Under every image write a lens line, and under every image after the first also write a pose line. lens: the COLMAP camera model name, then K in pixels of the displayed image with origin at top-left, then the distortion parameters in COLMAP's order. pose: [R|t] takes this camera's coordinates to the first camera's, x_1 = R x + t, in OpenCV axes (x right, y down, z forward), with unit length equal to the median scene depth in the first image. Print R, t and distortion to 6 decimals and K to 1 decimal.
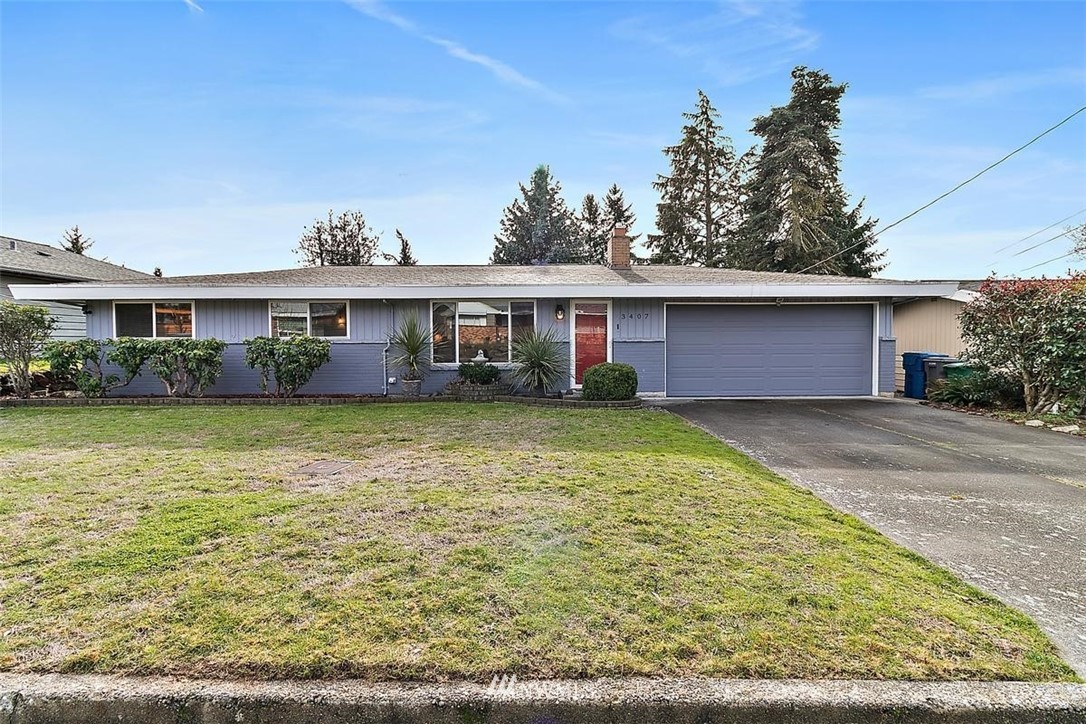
lens RADIAL K [[512.4, 0, 542.9], [0, 512.4, 353.3], [0, 0, 1]] dist [0.003522, 0.001290]
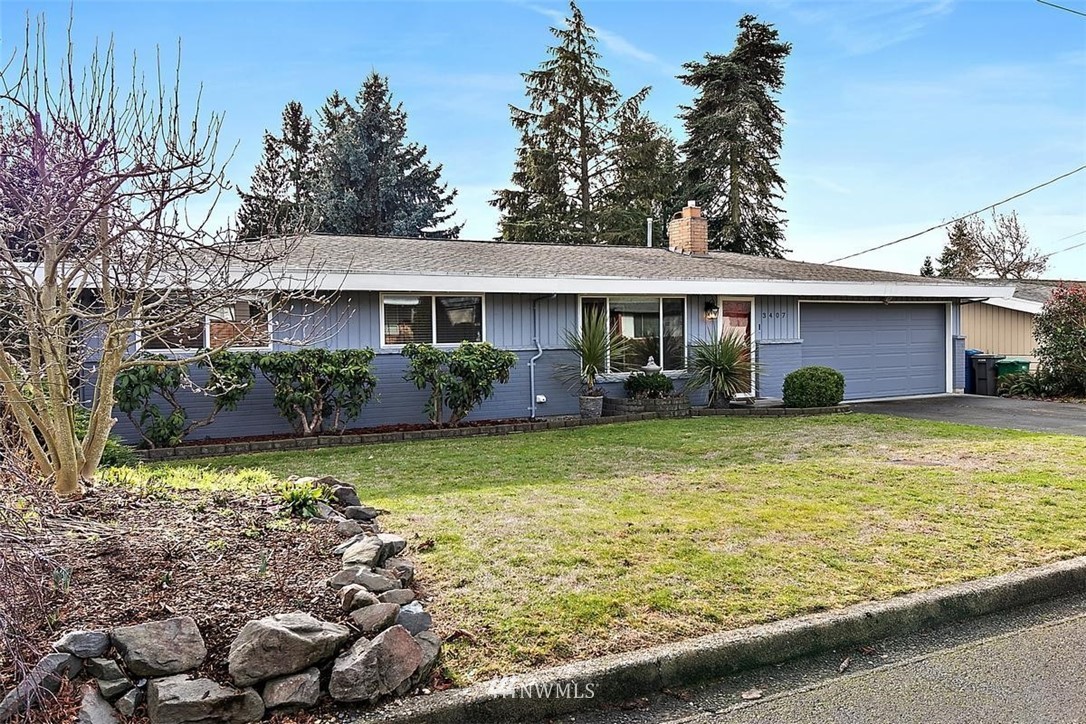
lens RADIAL K [[827.9, 0, 543.0], [0, 827.9, 362.0], [0, 0, 1]] dist [-0.010273, -0.003322]
pose [[0.889399, -0.024894, 0.456454, -0.435208], [0.023241, 0.999687, 0.009235, -0.006936], [-0.456541, 0.002395, 0.889699, -0.053918]]
